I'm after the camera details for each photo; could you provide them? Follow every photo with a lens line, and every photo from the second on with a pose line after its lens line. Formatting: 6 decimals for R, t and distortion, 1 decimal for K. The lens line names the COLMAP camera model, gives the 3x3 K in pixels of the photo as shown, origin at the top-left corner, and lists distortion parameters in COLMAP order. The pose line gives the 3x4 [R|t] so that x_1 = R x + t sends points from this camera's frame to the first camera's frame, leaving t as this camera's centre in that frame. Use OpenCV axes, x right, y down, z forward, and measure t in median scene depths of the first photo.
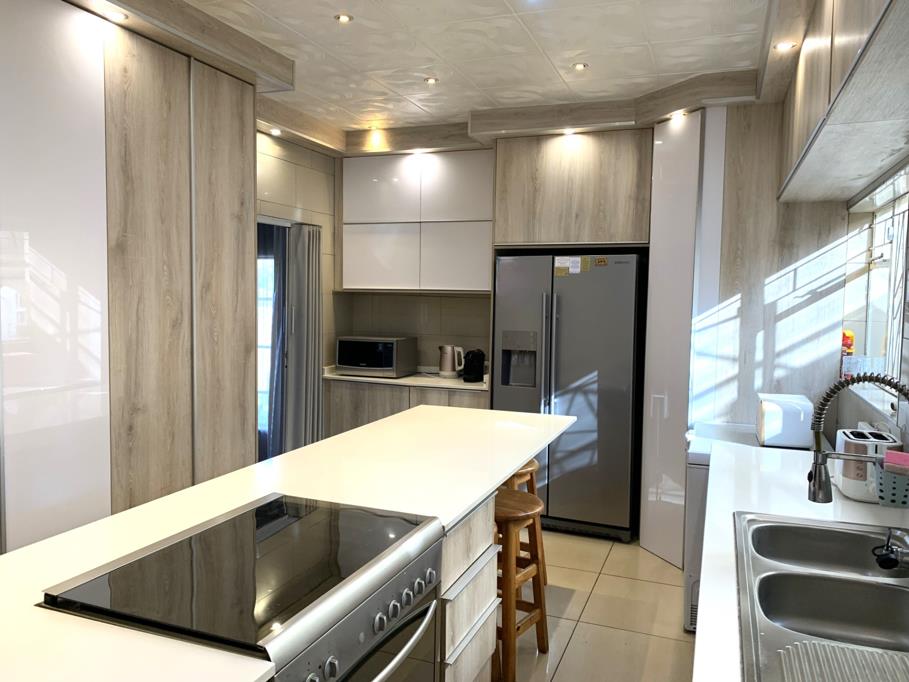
lens RADIAL K [[672.4, 0, 454.5], [0, 672.4, 341.0], [0, 0, 1]] dist [0.088776, -0.156784]
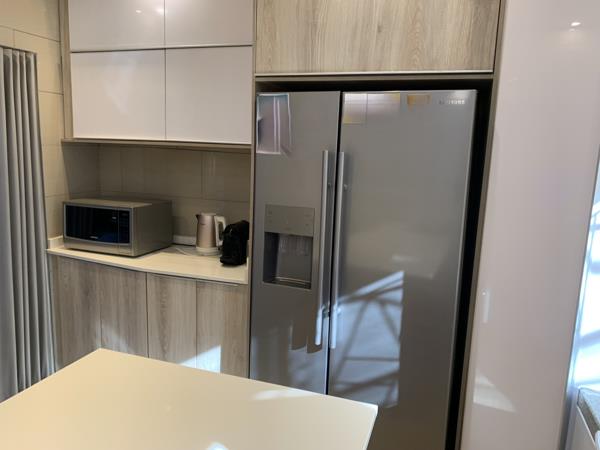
lens RADIAL K [[443.8, 0, 300.0], [0, 443.8, 225.0], [0, 0, 1]] dist [0.088776, -0.156784]
pose [[0.998454, 0.012103, 0.054248, 0.081445], [-0.017544, 0.994733, 0.100985, -0.040394], [-0.052740, -0.101780, 0.993408, 0.540269]]
